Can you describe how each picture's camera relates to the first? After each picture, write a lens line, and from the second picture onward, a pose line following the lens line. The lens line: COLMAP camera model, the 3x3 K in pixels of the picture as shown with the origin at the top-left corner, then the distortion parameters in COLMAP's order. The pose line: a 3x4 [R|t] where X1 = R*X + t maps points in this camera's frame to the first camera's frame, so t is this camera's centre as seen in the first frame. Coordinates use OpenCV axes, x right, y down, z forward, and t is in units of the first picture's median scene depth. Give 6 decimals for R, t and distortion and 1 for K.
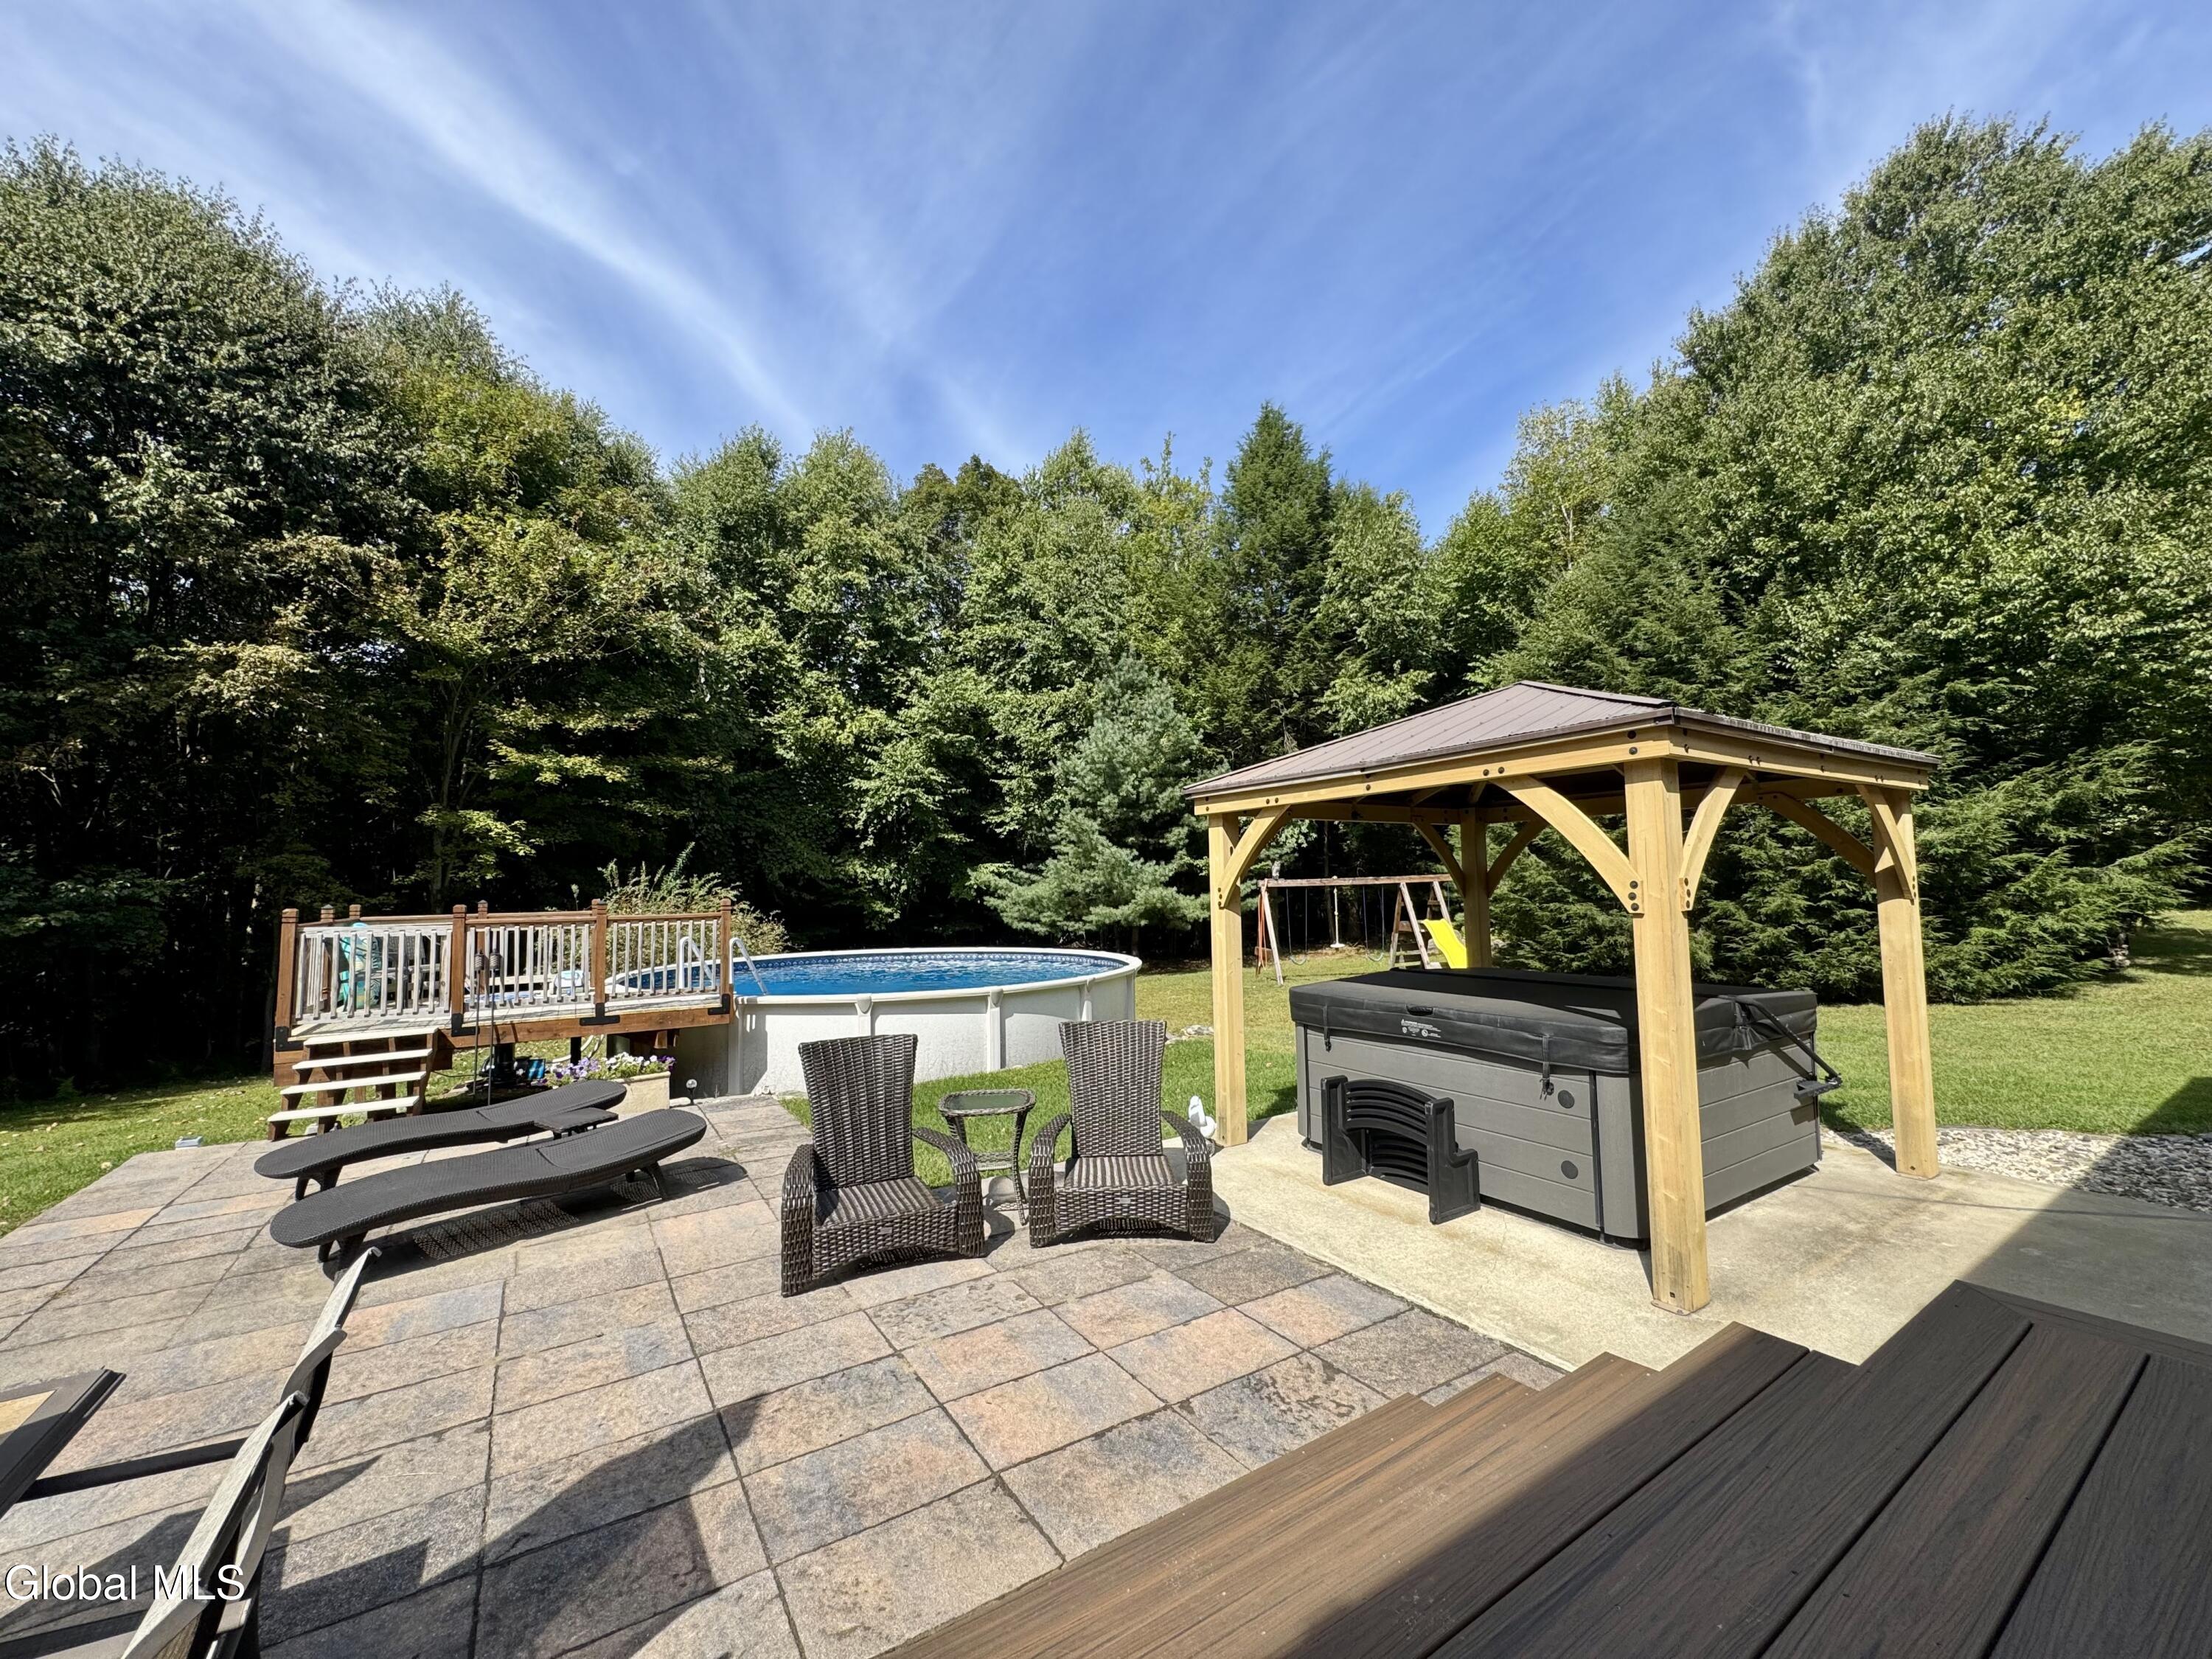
lens RADIAL K [[870.0, 0, 1106.0], [0, 870.0, 829.5], [0, 0, 1]] dist [-0.000197, -0.000265]
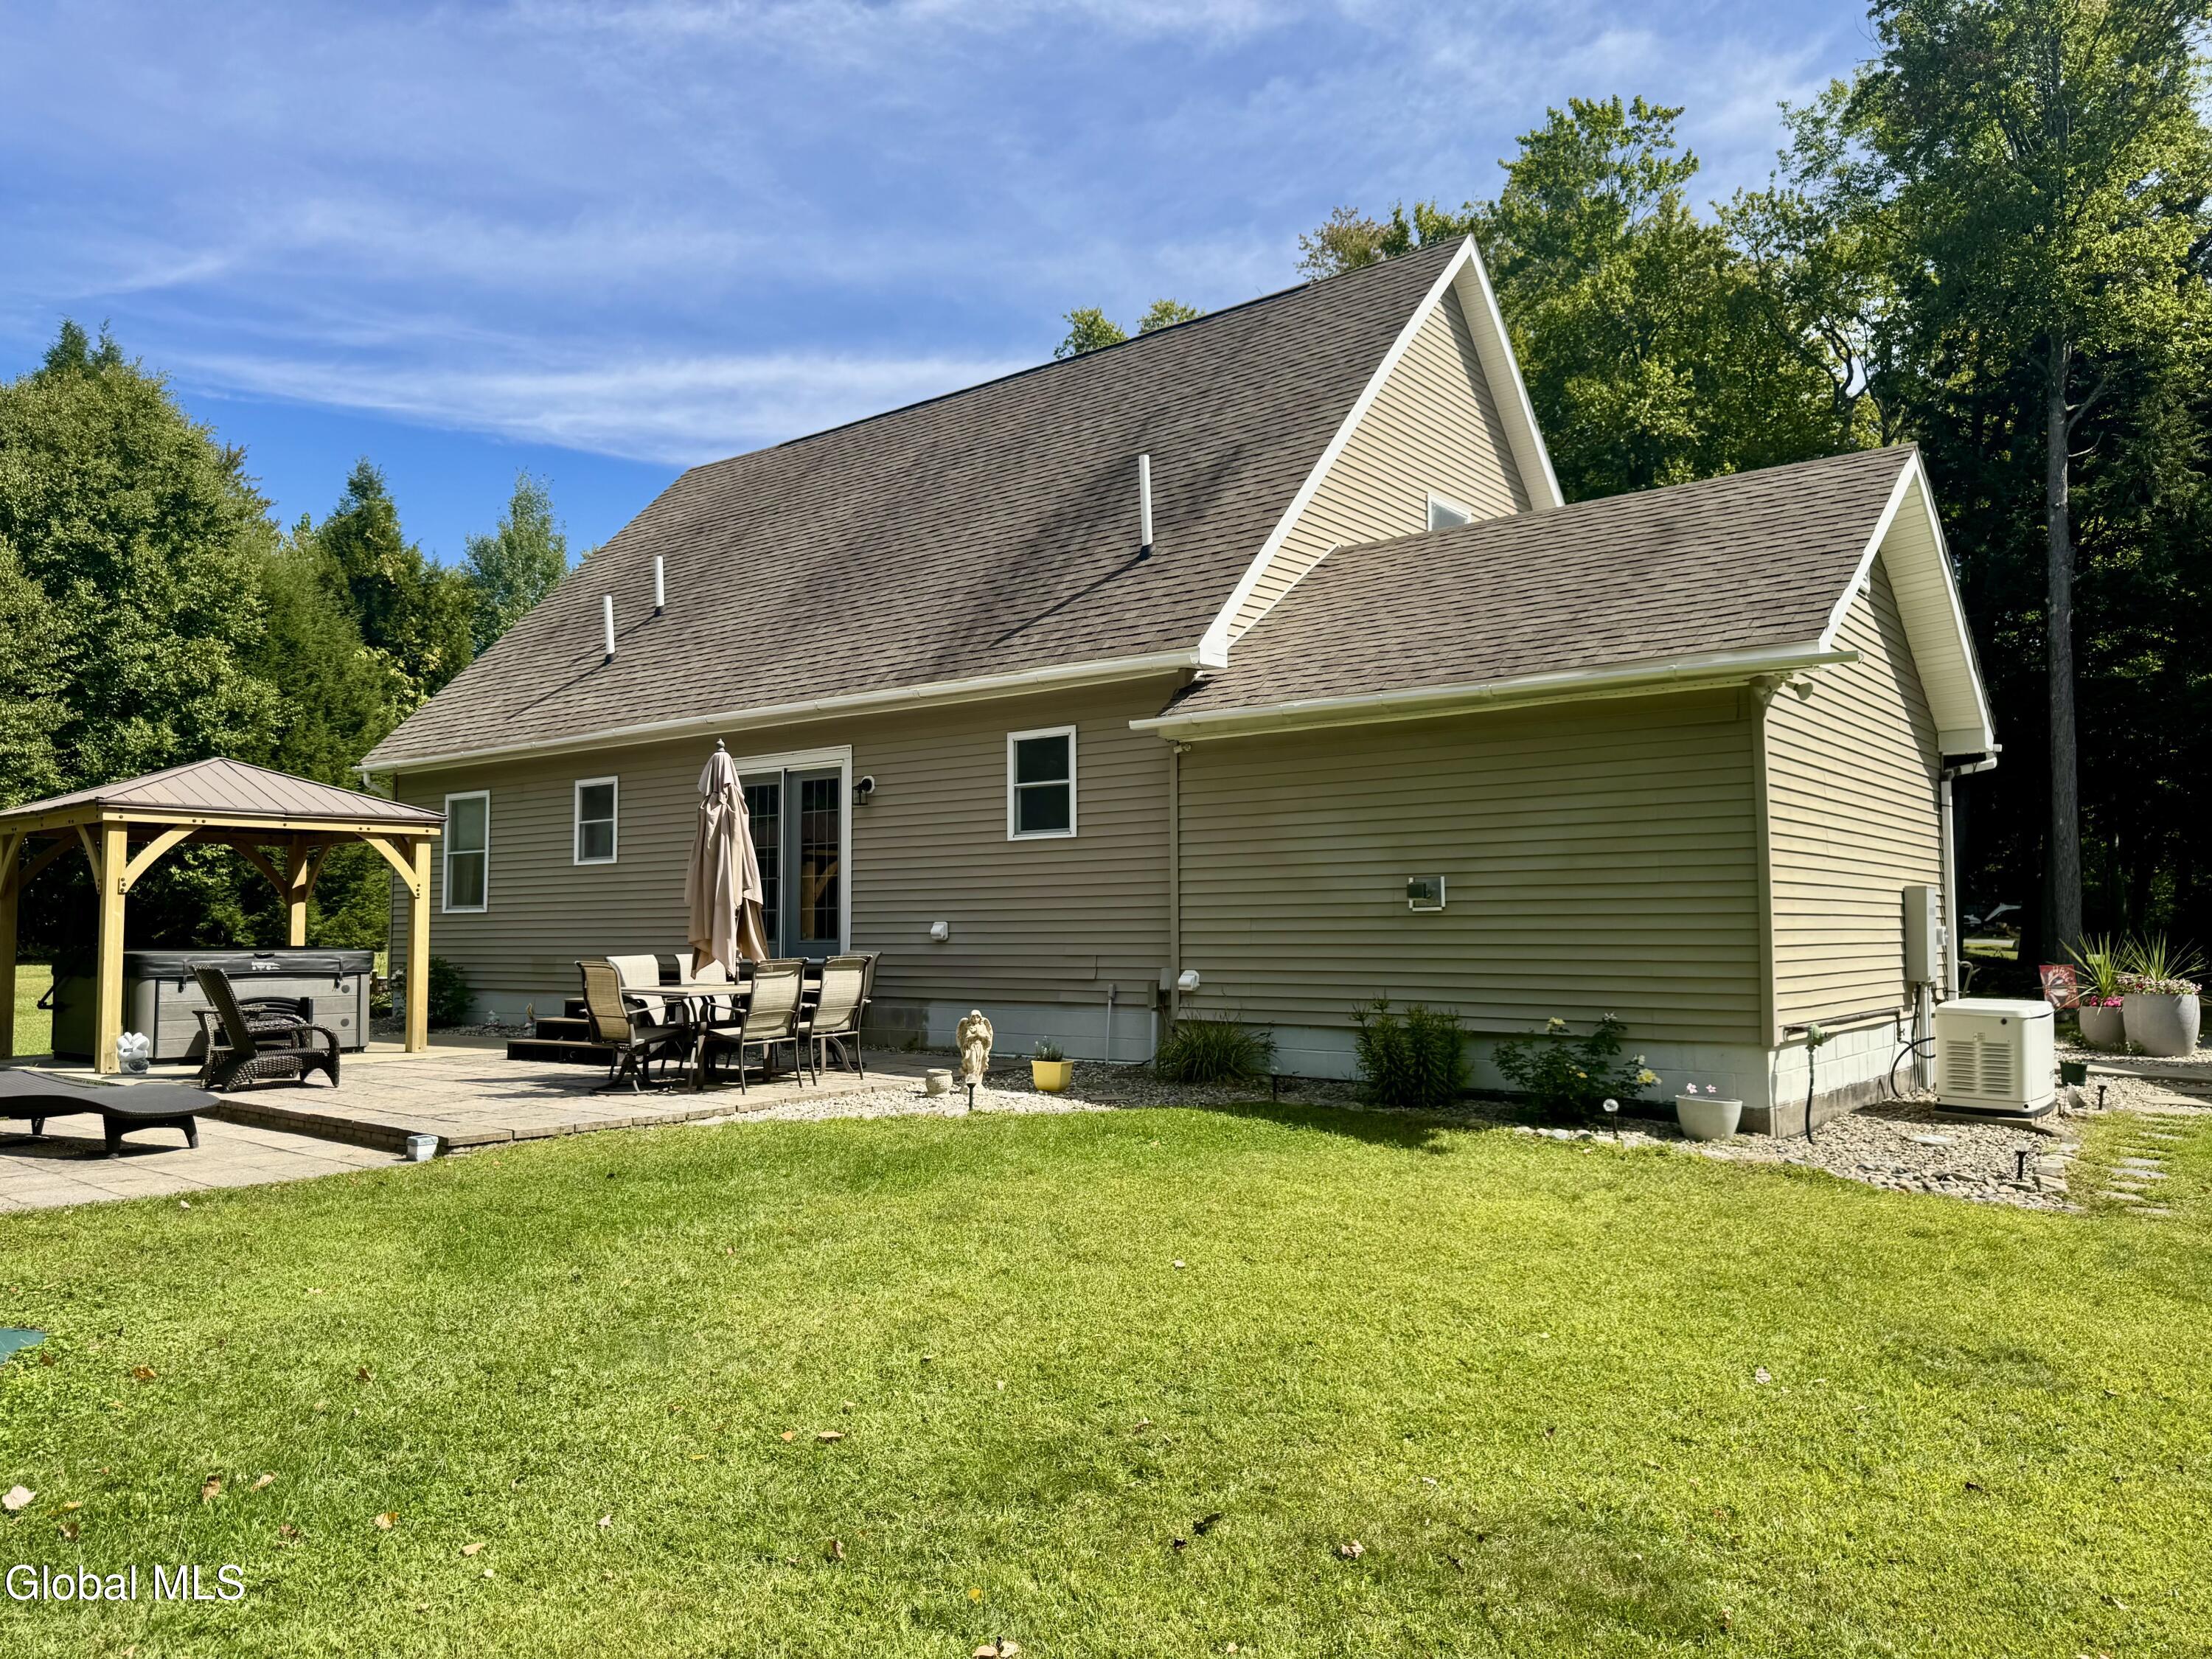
lens RADIAL K [[1547.1, 0, 1106.0], [0, 1547.1, 829.5], [0, 0, 1]] dist [0.016358, -0.014457]
pose [[-0.307872, 0.078997, 0.948143, -3.546019], [-0.067887, 0.992183, -0.104710, 0.198466], [-0.949003, -0.096604, -0.300103, 0.433084]]
